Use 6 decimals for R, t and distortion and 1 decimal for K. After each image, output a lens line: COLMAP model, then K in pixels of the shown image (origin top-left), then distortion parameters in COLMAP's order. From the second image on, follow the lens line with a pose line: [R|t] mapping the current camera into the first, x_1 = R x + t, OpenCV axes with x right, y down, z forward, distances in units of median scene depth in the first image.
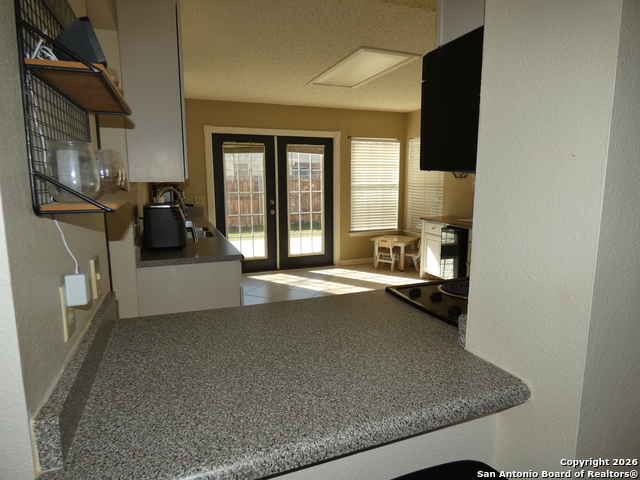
lens RADIAL K [[384.5, 0, 321.3], [0, 384.5, 238.0], [0, 0, 1]] dist [-0.001046, -0.002753]
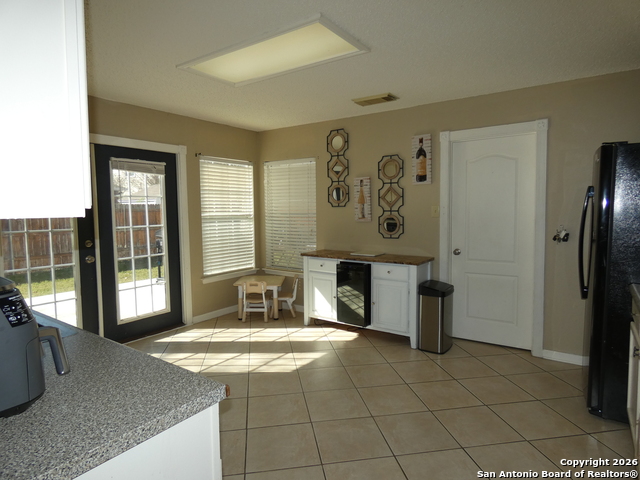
lens RADIAL K [[384.5, 0, 318.9], [0, 384.5, 239.7], [0, 0, 1]] dist [-0.001046, -0.002753]
pose [[0.837835, -0.045544, 0.544020, -0.148742], [0.083956, 0.995409, -0.045966, -0.036974], [-0.539429, 0.084186, 0.837812, 0.239486]]
